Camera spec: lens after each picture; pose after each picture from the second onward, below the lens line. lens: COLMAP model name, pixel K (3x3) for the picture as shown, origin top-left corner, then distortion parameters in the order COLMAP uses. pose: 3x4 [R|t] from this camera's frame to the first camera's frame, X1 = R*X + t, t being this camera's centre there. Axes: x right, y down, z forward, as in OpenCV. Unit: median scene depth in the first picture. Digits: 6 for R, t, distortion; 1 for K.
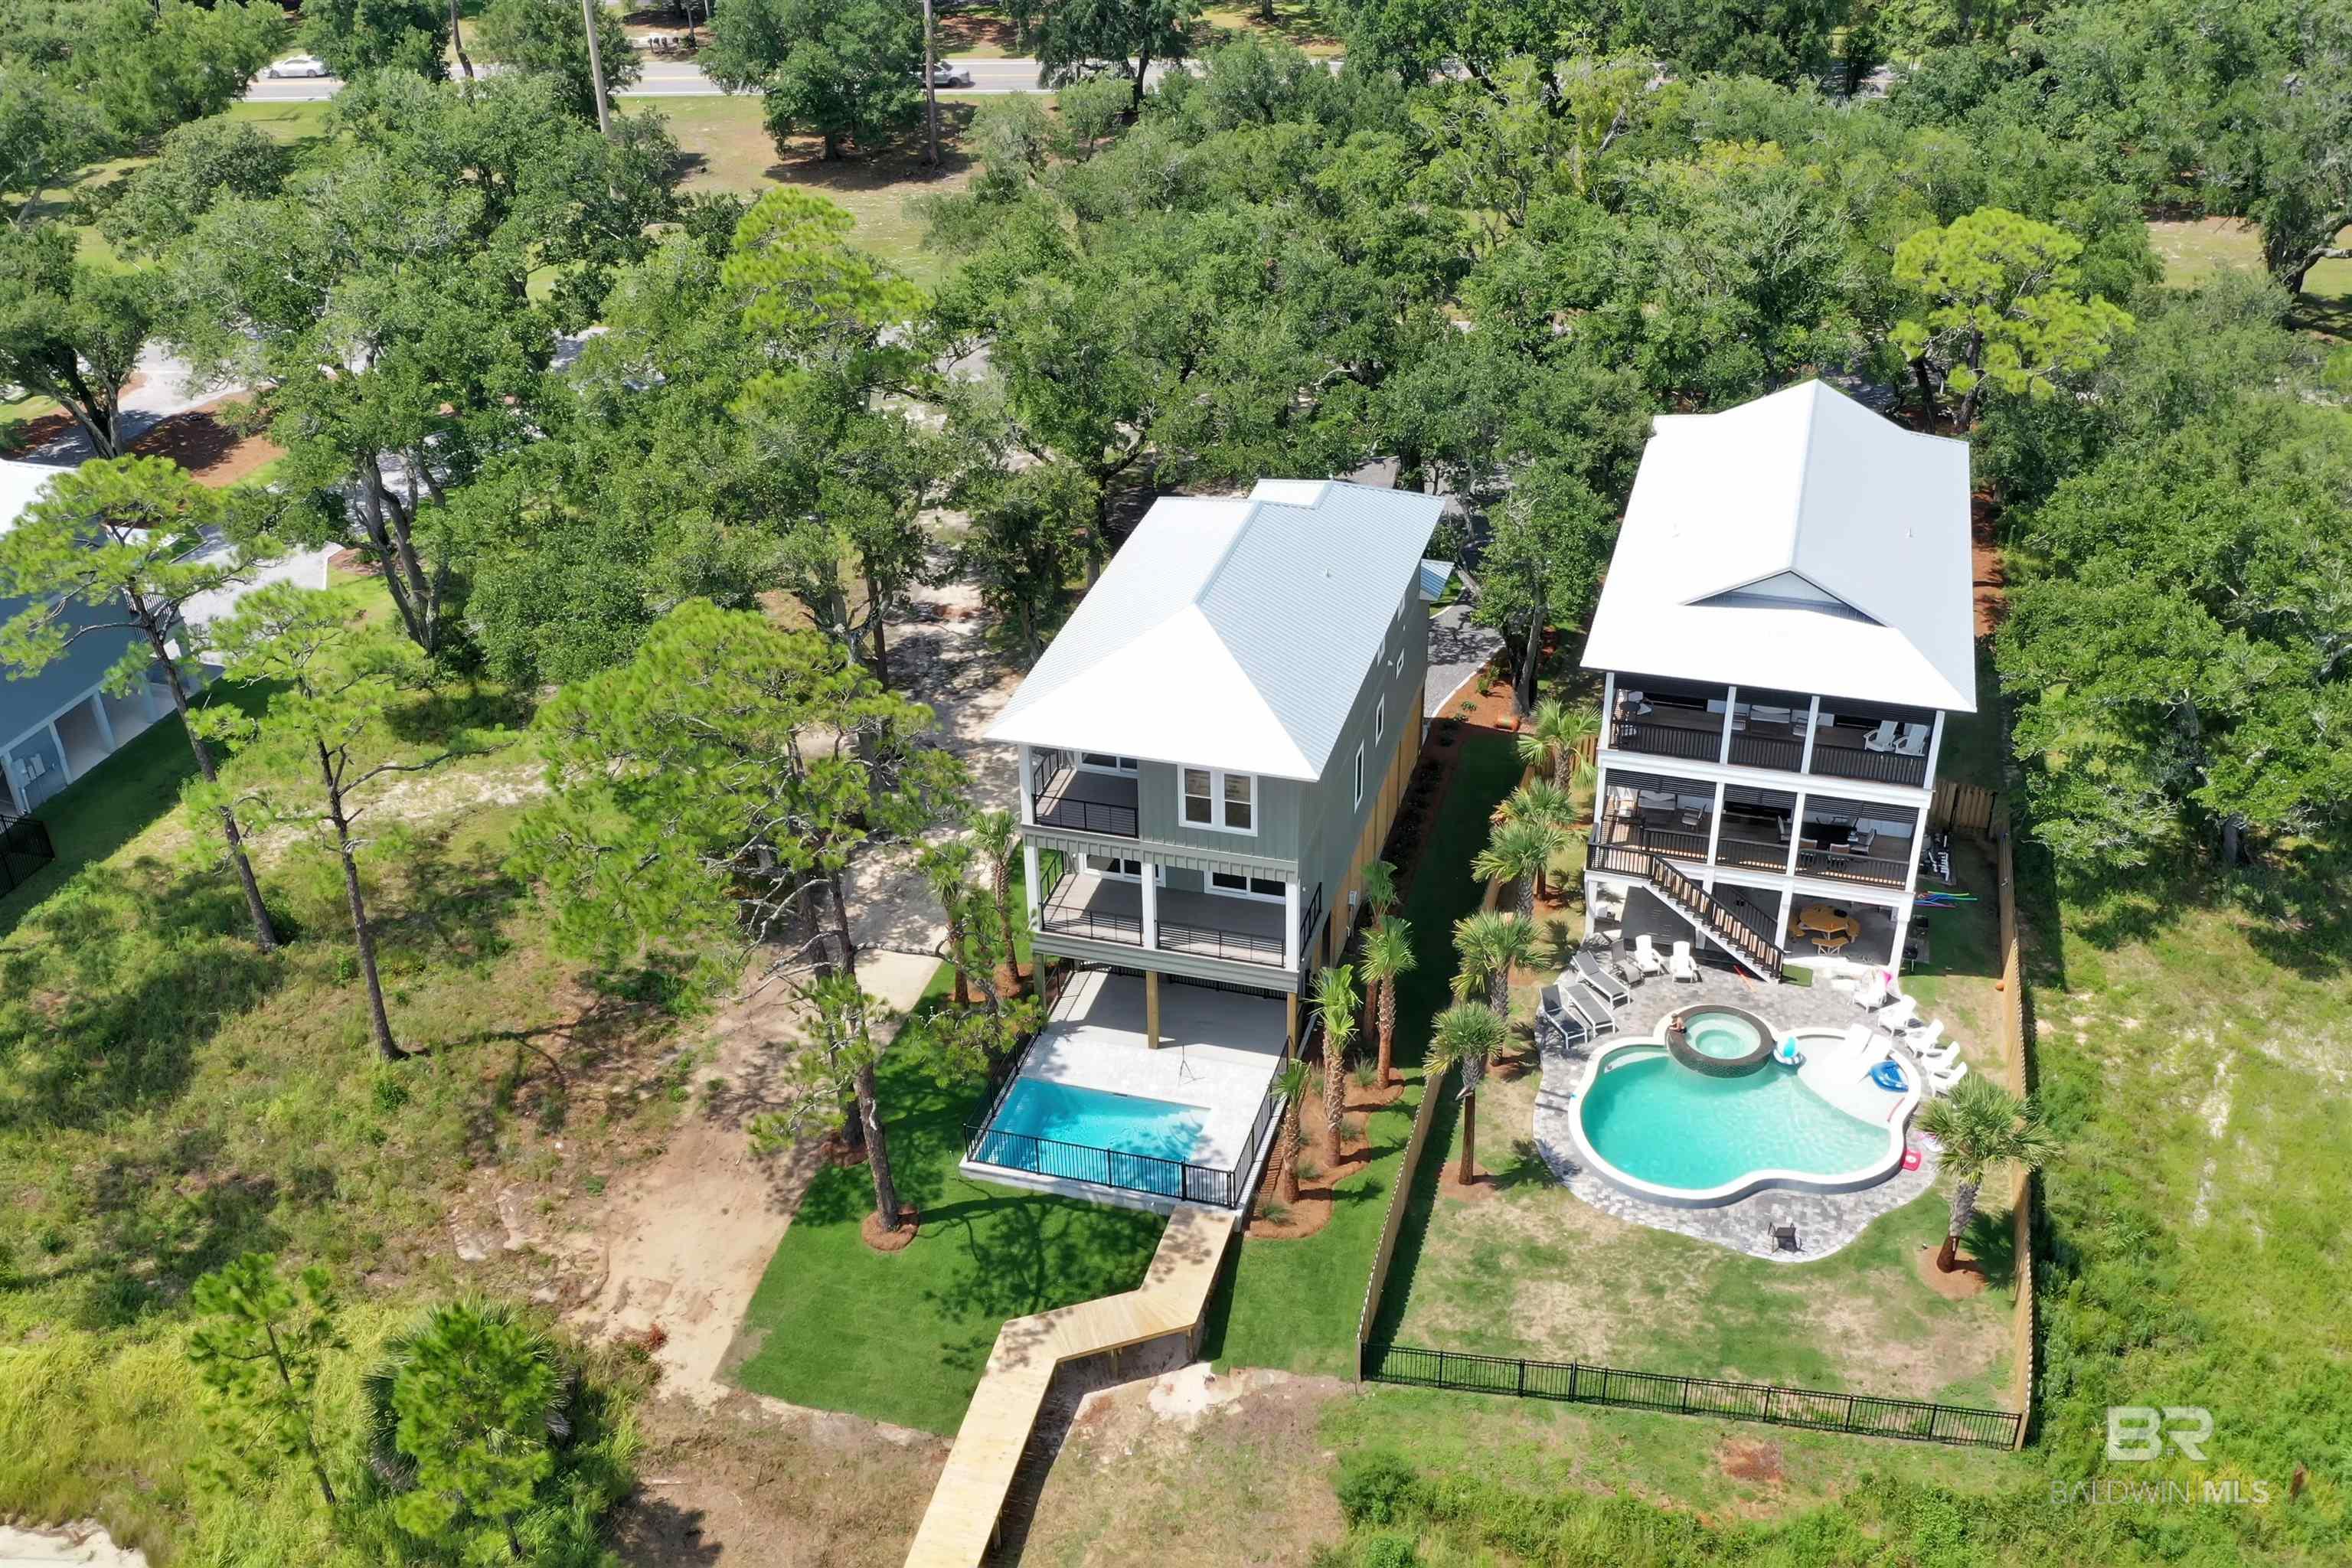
lens RADIAL K [[2179.7, 0, 1176.0], [0, 2179.7, 784.0], [0, 0, 1]] dist [0.007527, -0.007228]
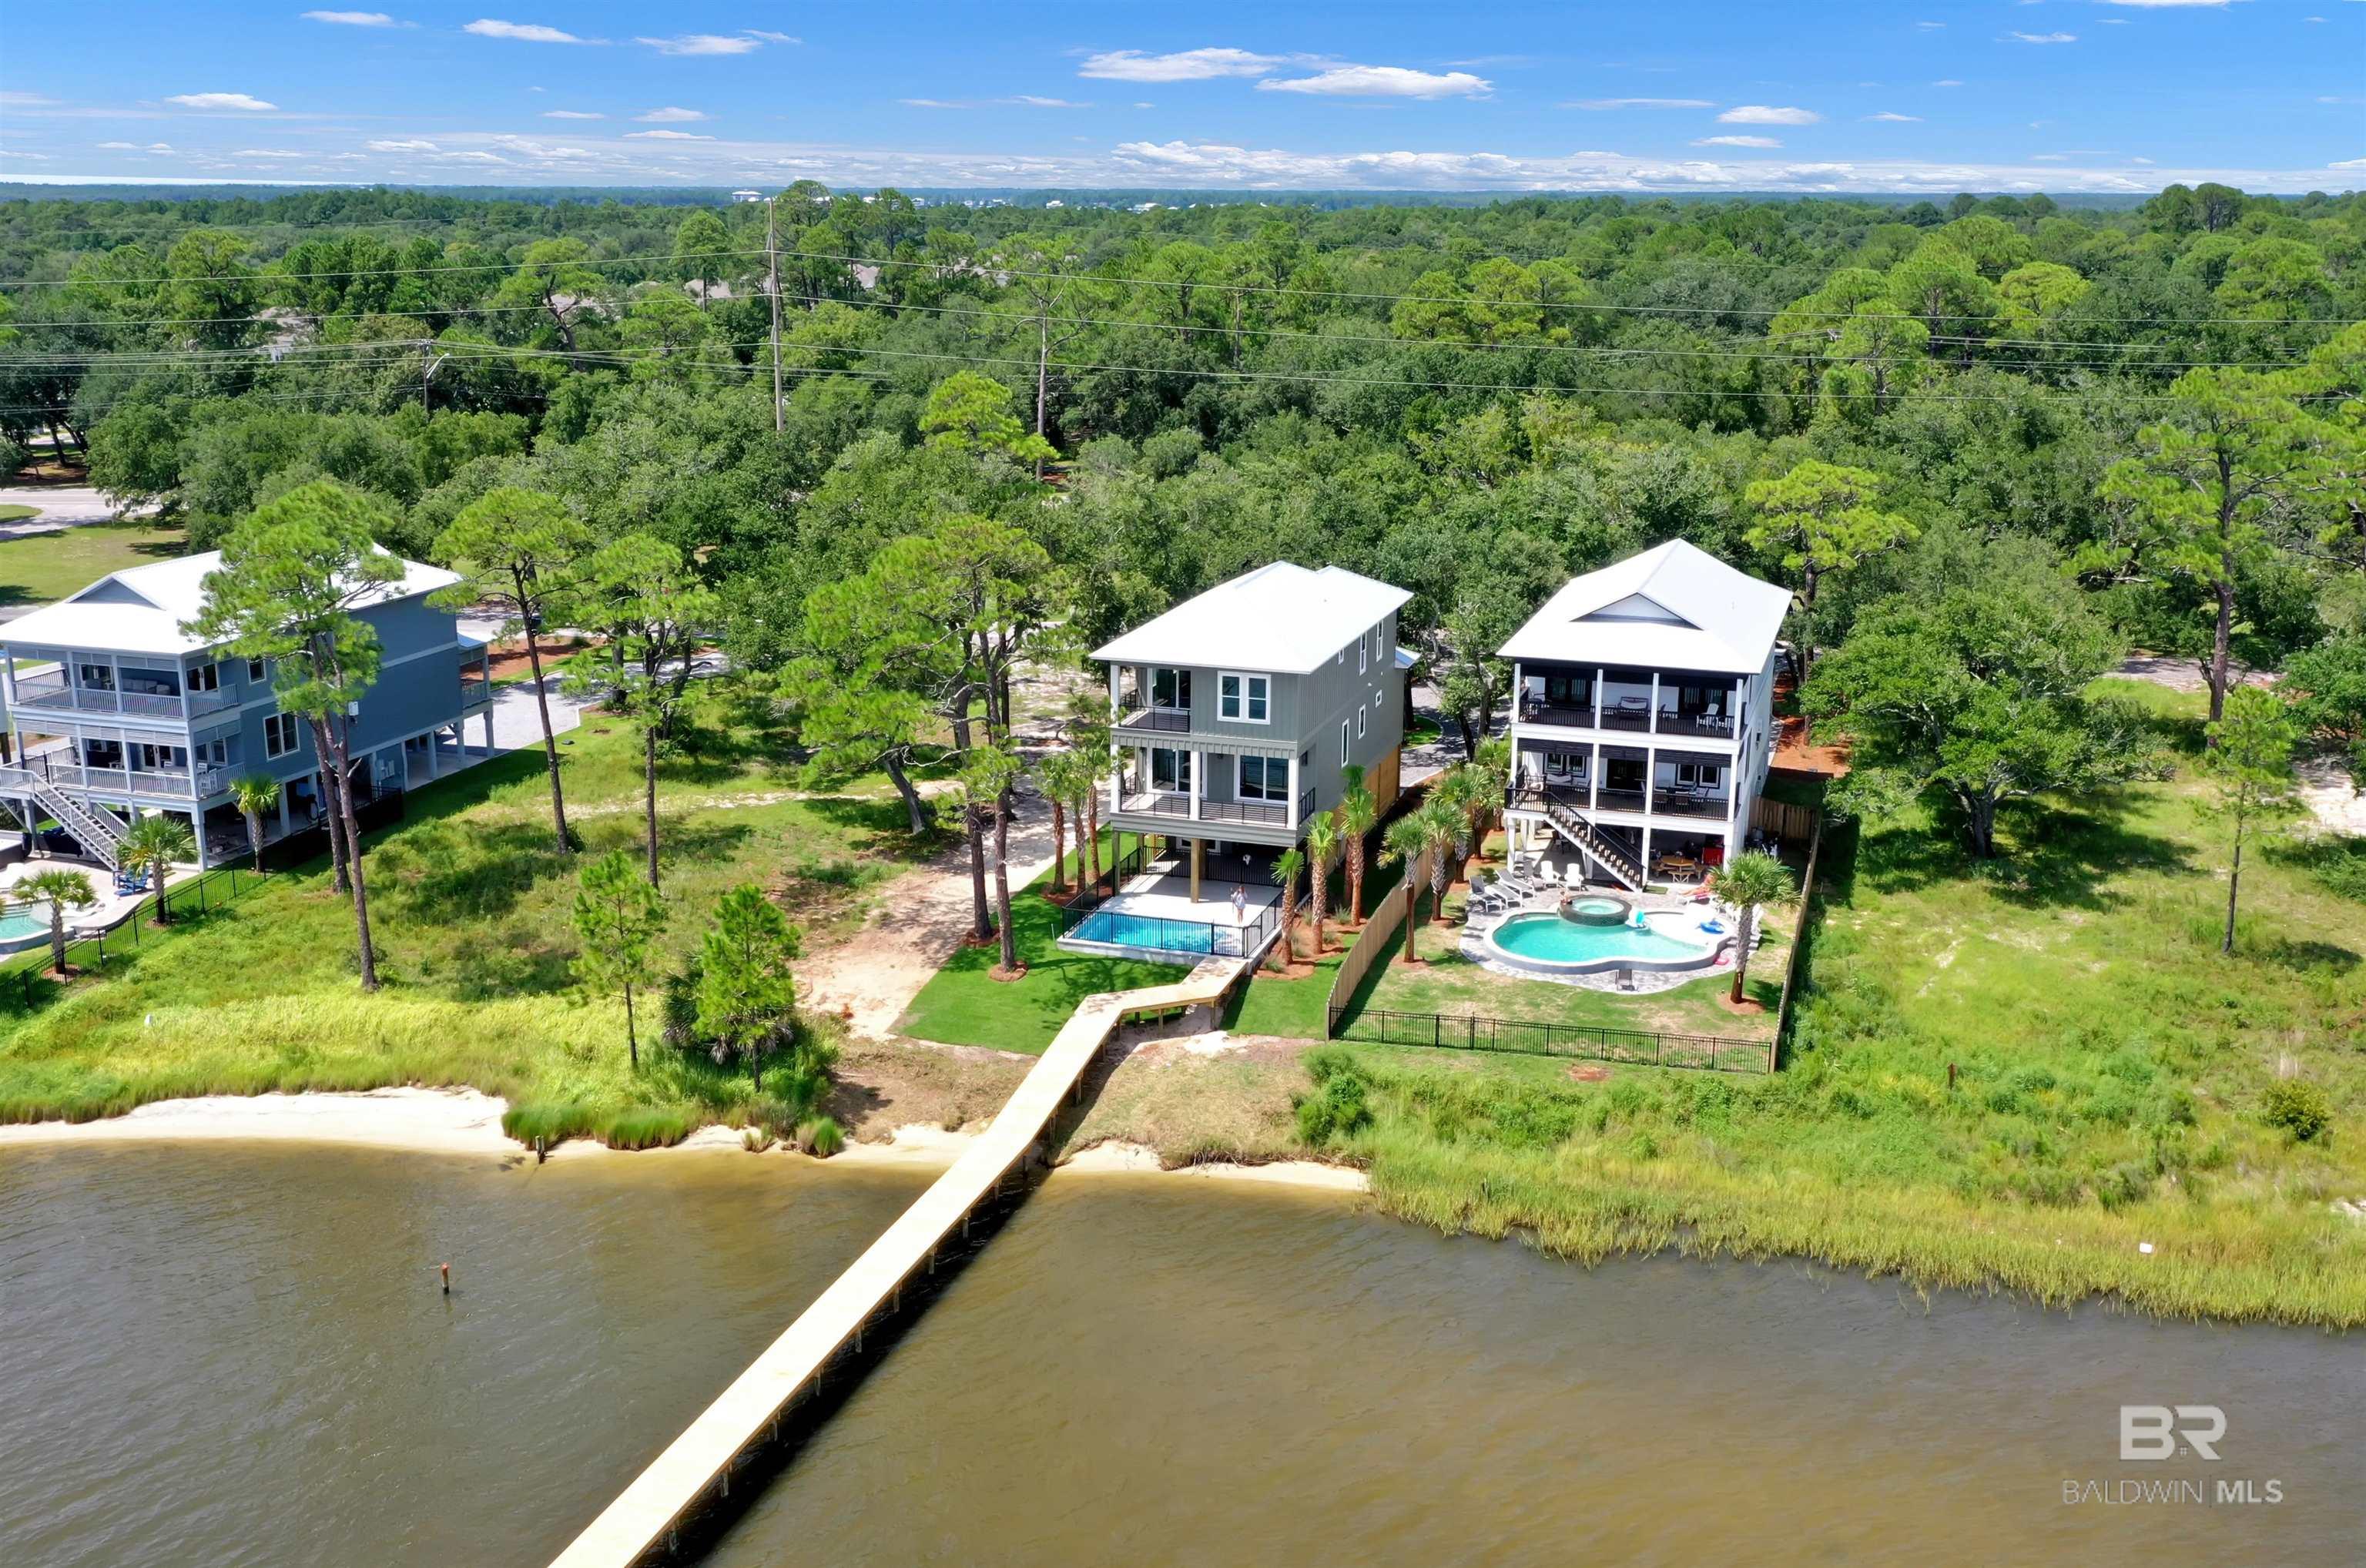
lens RADIAL K [[2192.6, 0, 1183.0], [0, 2192.6, 784.0], [0, 0, 1]] dist [0.007527, -0.007228]
pose [[0.999161, 0.032673, -0.024674, 0.015526], [-0.038097, 0.962687, -0.267921, 0.444763], [0.015000, 0.268636, 0.963125, -0.407513]]
